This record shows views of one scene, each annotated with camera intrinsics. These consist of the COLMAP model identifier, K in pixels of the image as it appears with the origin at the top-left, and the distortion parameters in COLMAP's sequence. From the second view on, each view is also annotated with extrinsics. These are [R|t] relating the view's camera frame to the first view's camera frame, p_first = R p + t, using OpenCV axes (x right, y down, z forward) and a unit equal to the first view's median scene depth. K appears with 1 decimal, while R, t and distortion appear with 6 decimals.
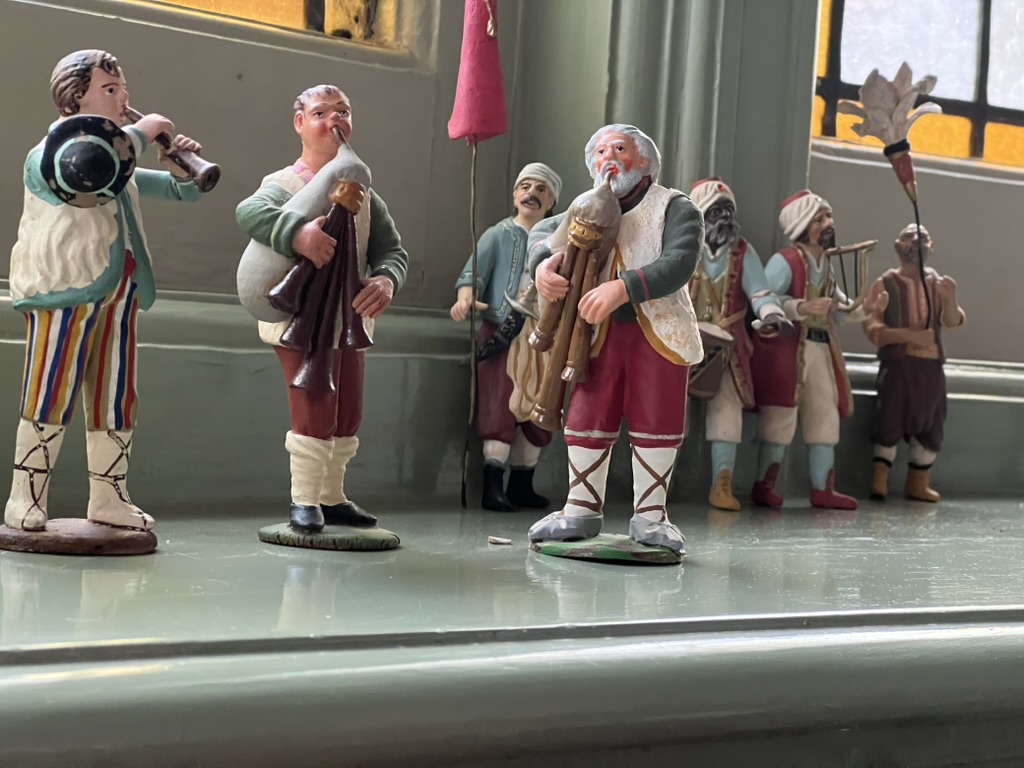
lens RADIAL K [[2331.8, 0, 510.5], [0, 2331.8, 376.0], [0, 0, 1]] dist [0.172279, 0.000000]
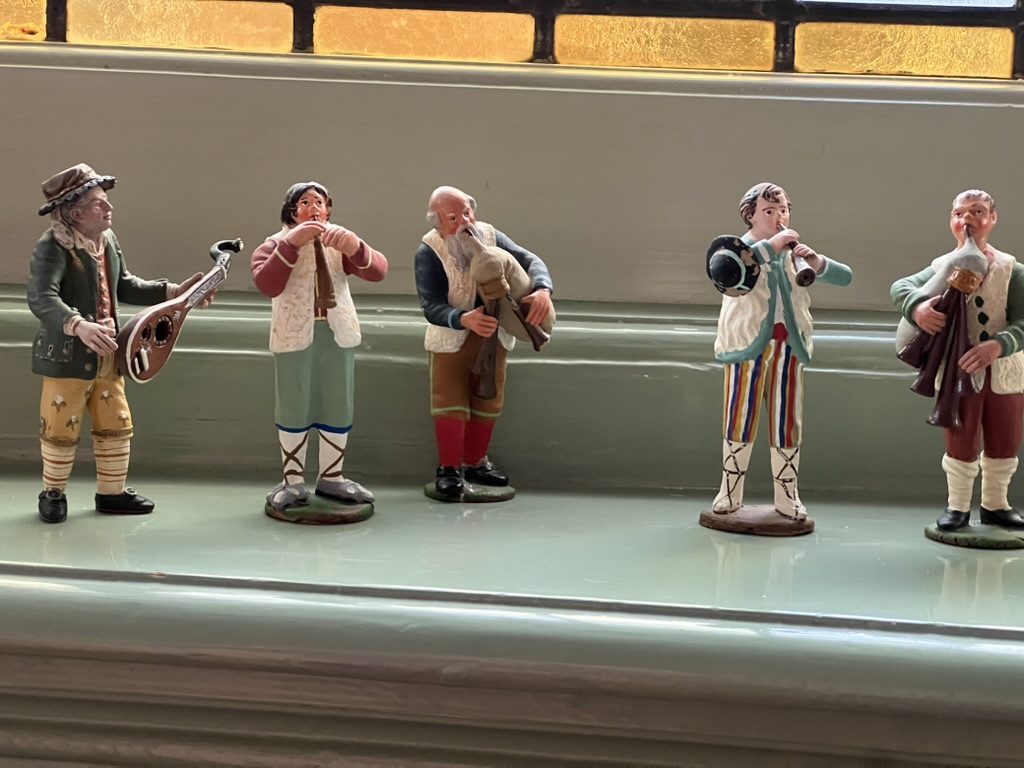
lens RADIAL K [[2331.8, 0, 513.7], [0, 2331.8, 389.7], [0, 0, 1]] dist [0.172279, 0.000000]
pose [[0.698822, 0.052466, -0.713369, 0.739931], [-0.010472, 0.997950, 0.063138, -0.101528], [0.715219, -0.036652, 0.697939, -0.110028]]
